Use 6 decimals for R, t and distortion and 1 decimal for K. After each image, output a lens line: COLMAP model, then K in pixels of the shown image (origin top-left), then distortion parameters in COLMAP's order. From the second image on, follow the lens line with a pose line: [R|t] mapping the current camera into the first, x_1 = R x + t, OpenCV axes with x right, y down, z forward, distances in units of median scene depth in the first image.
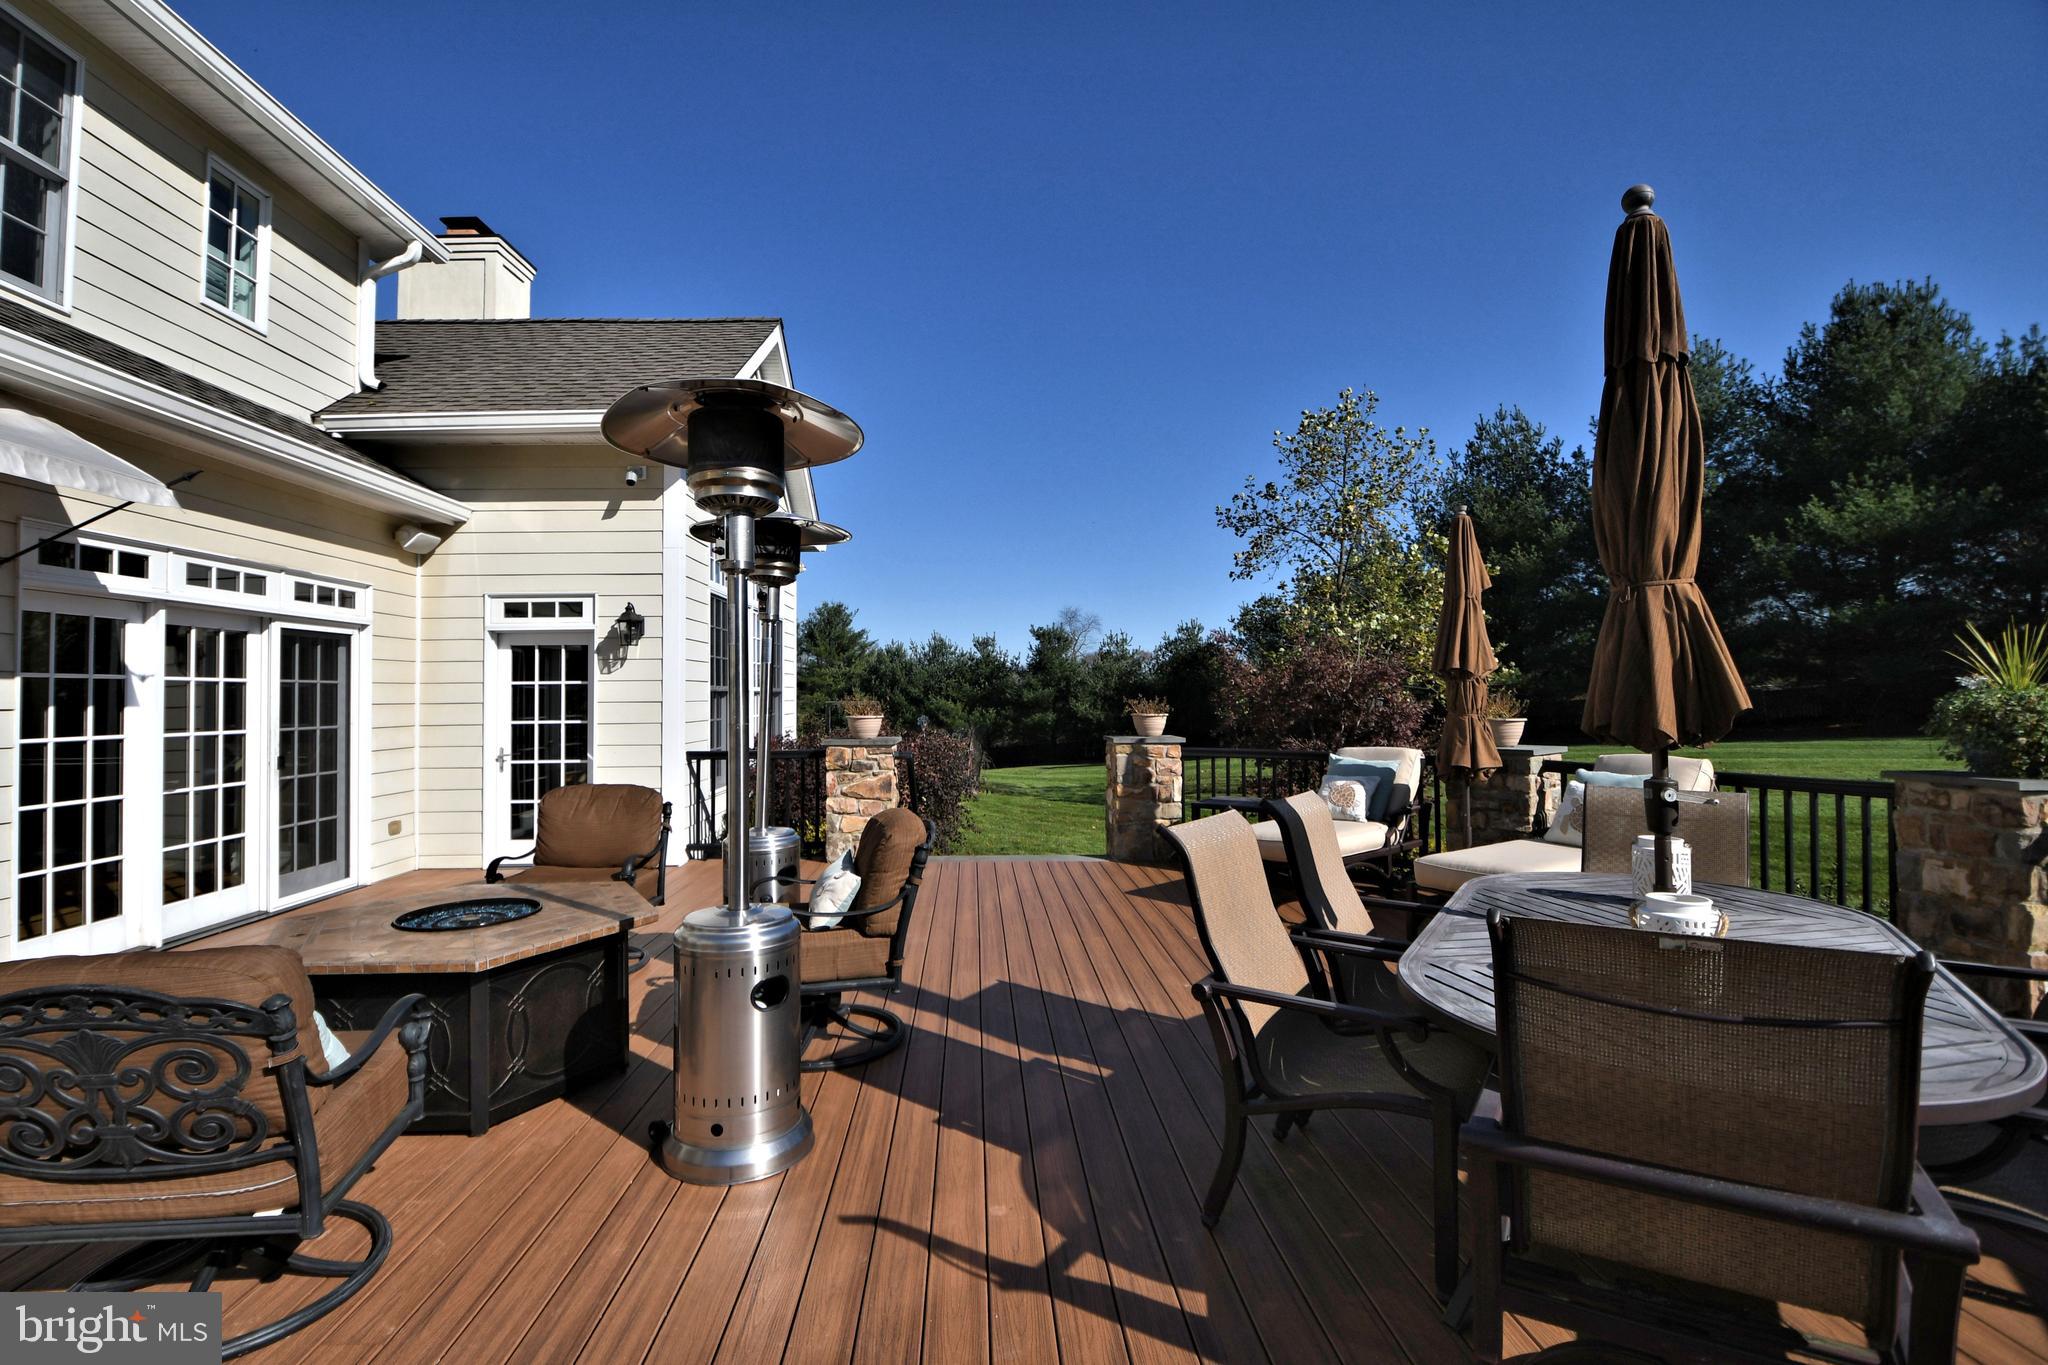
lens RADIAL K [[900.4, 0, 973.2], [0, 900.4, 675.4], [0, 0, 1]] dist [0.028391, -0.031702]
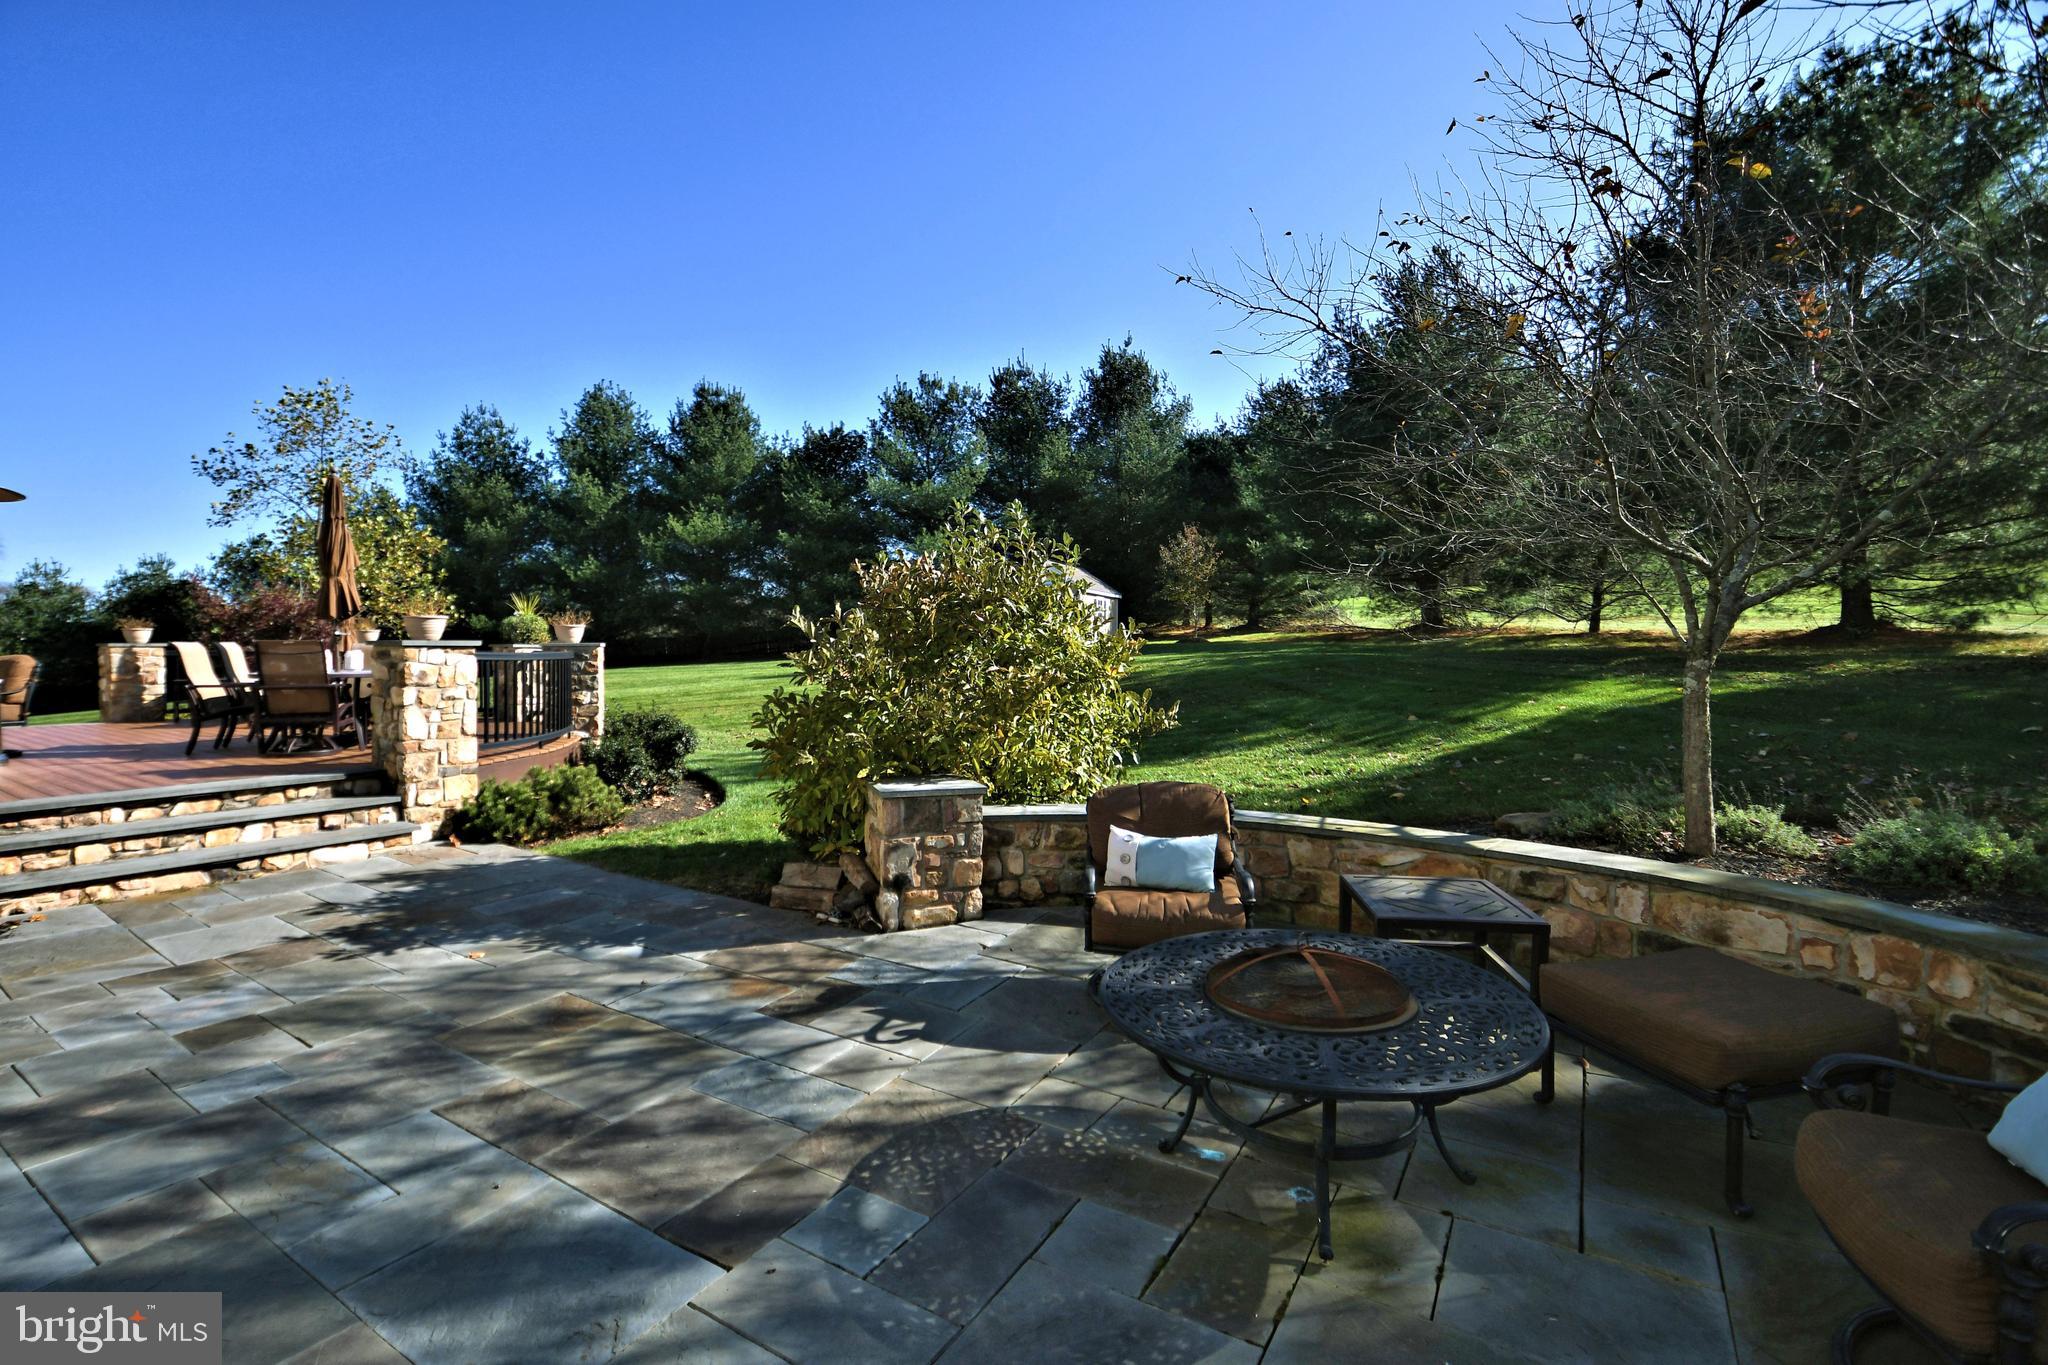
lens RADIAL K [[900.4, 0, 973.2], [0, 900.4, 675.4], [0, 0, 1]] dist [0.028391, -0.031702]
pose [[0.561094, -0.021146, 0.827482, -0.085079], [-0.021901, 0.998944, 0.040378, 0.009858], [-0.827462, -0.040779, 0.560039, -0.316852]]
